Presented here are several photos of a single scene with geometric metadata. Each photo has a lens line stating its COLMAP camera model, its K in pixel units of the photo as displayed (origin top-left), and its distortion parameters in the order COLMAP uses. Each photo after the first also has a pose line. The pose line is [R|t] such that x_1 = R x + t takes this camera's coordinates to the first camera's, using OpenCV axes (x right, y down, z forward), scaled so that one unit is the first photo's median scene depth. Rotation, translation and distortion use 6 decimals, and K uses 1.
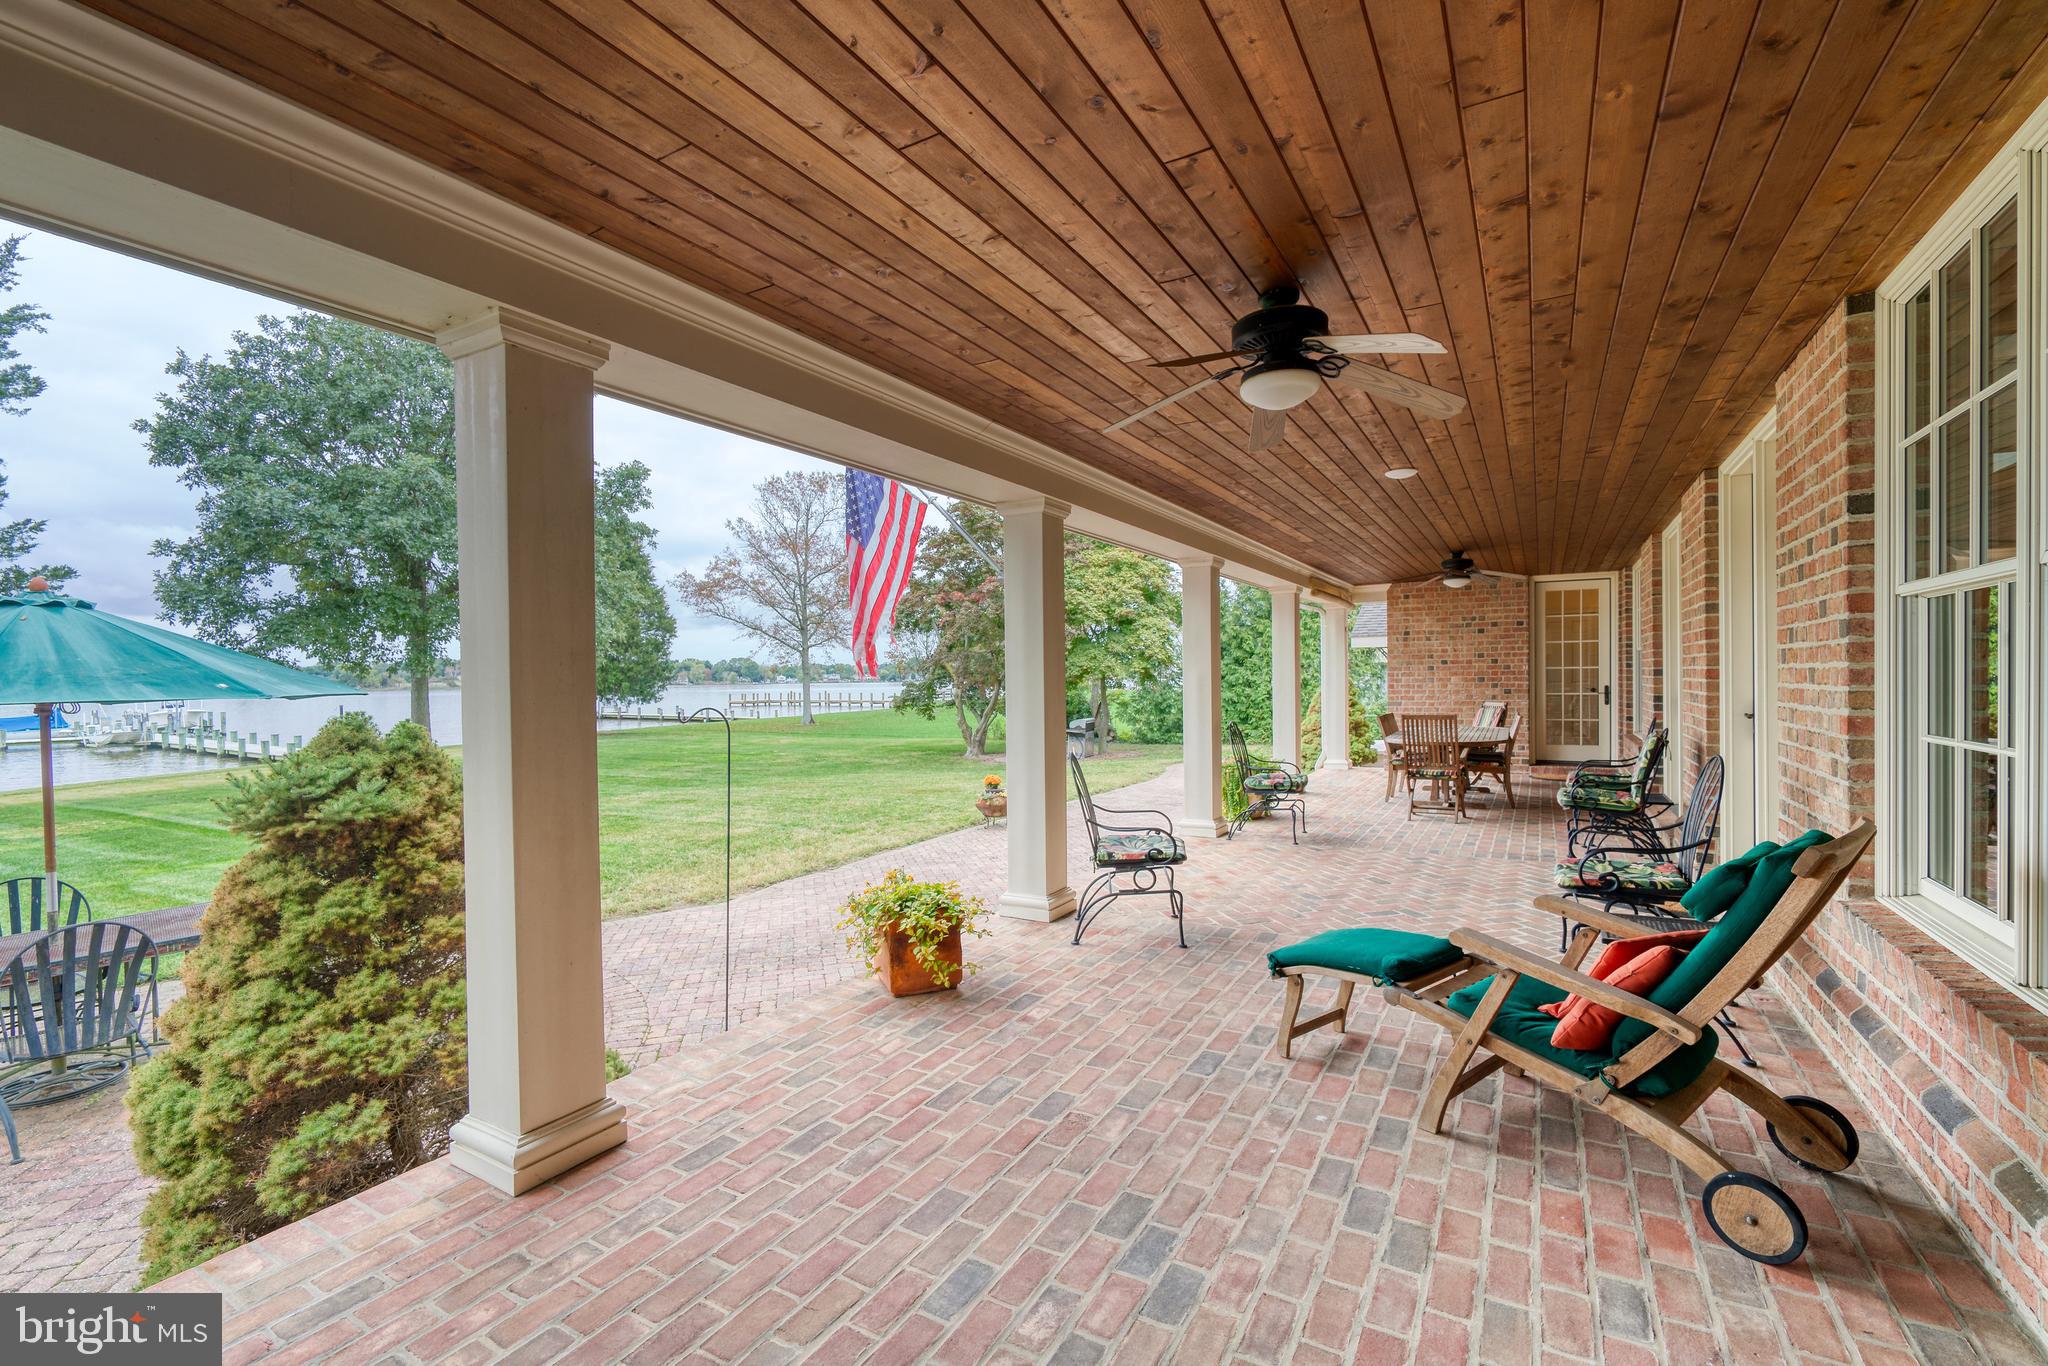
lens RADIAL K [[883.3, 0, 1027.5], [0, 883.3, 686.9], [0, 0, 1]] dist [-0.000035, 0.001055]
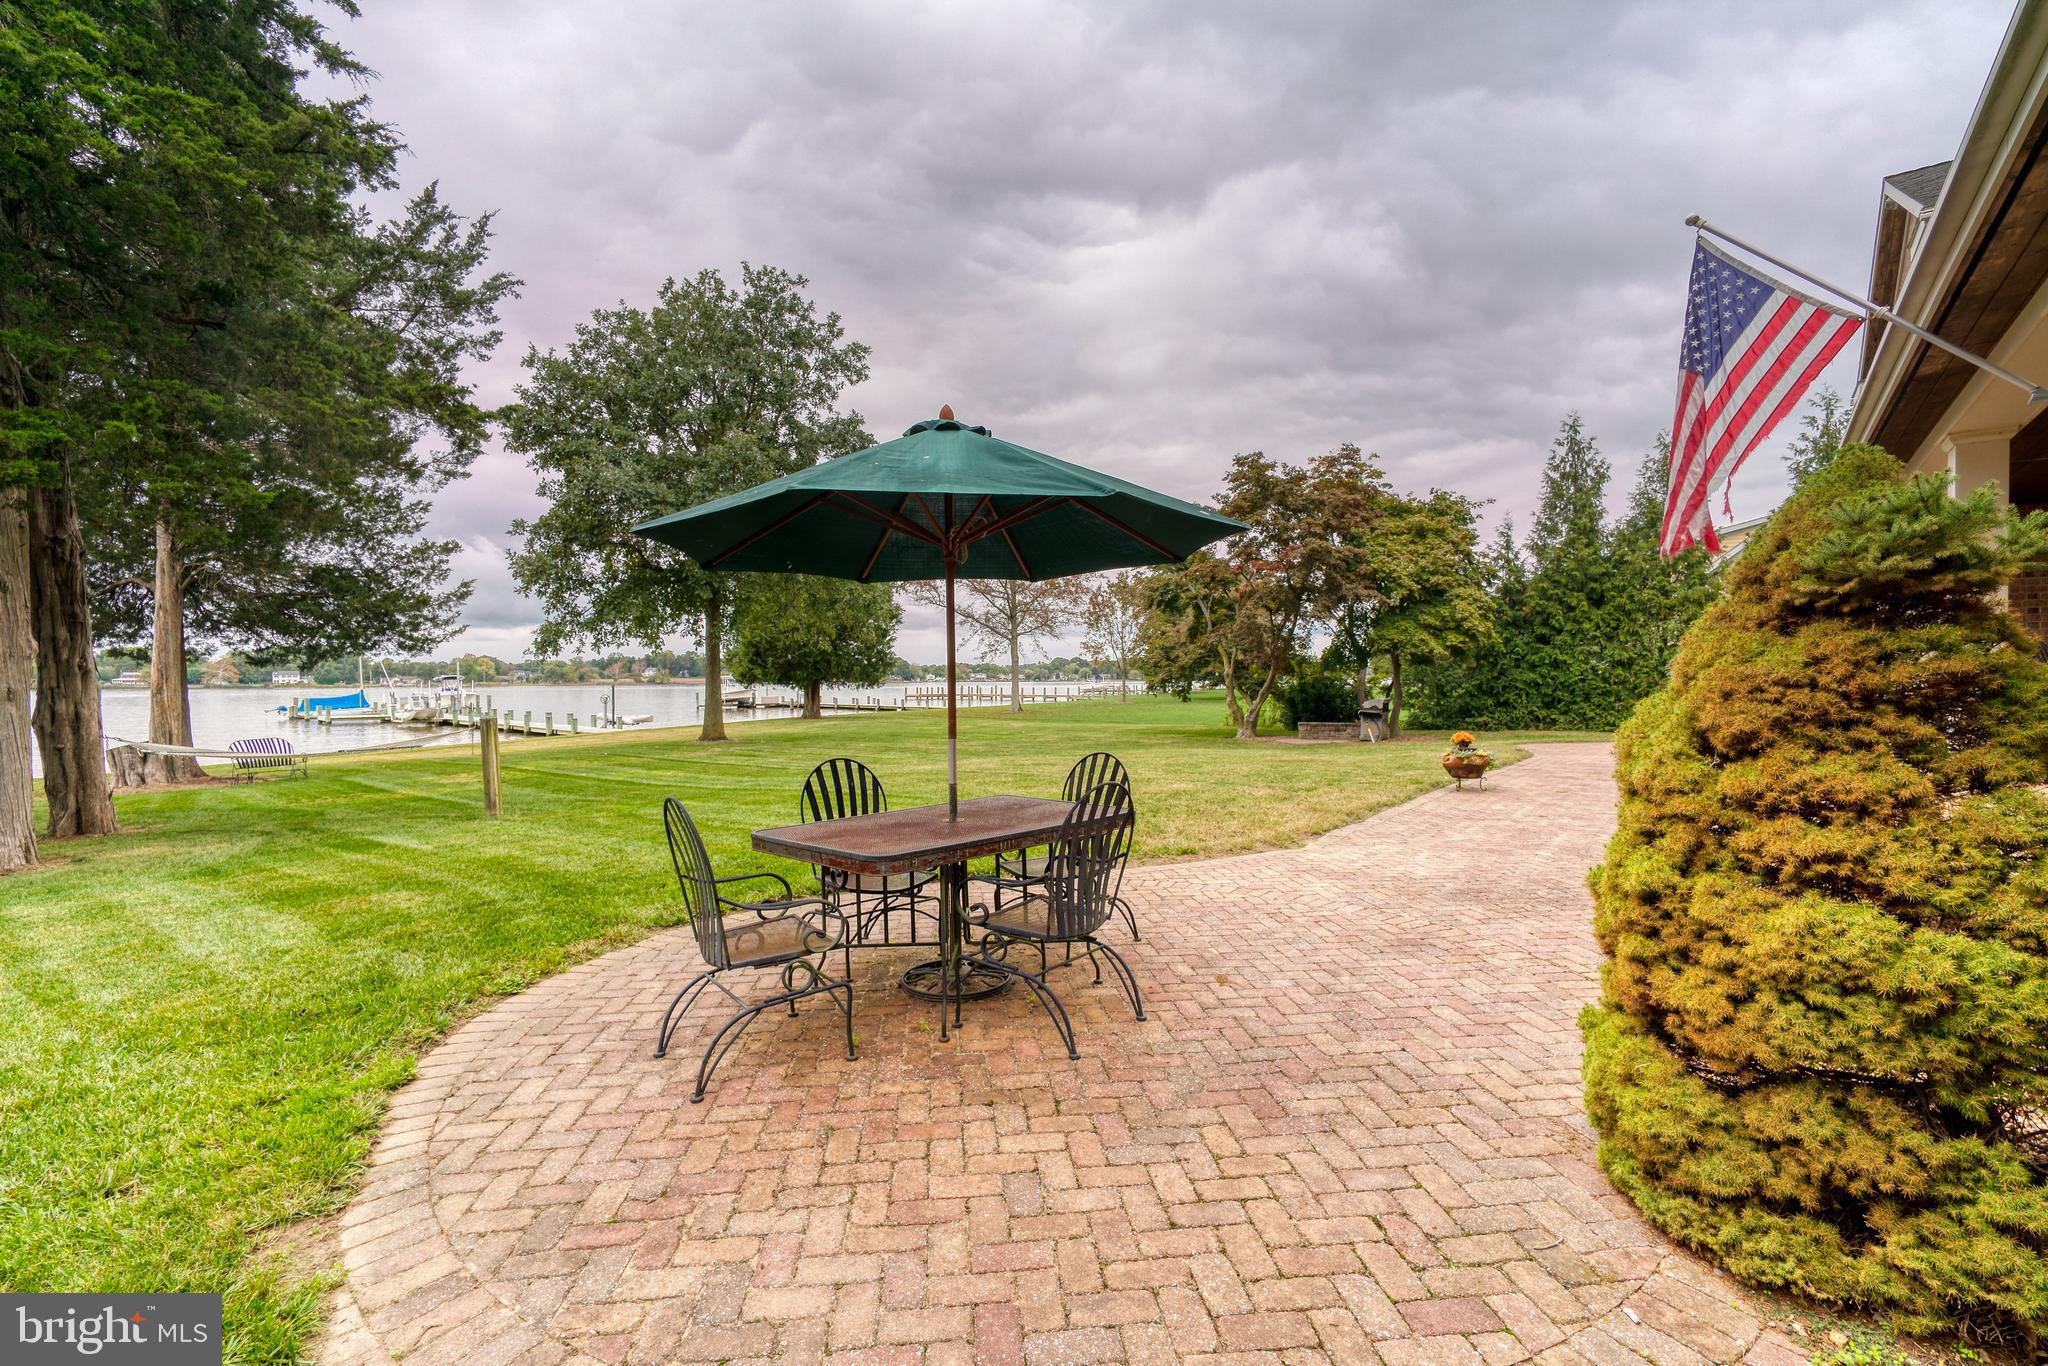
lens RADIAL K [[883.3, 0, 1024.4], [0, 883.3, 684.9], [0, 0, 1]] dist [-0.000035, 0.001055]
pose [[0.987063, 0.008718, -0.160096, -0.166204], [-0.009292, 0.999953, -0.002837, 0.029768], [0.160064, 0.004288, 0.987097, 0.026340]]
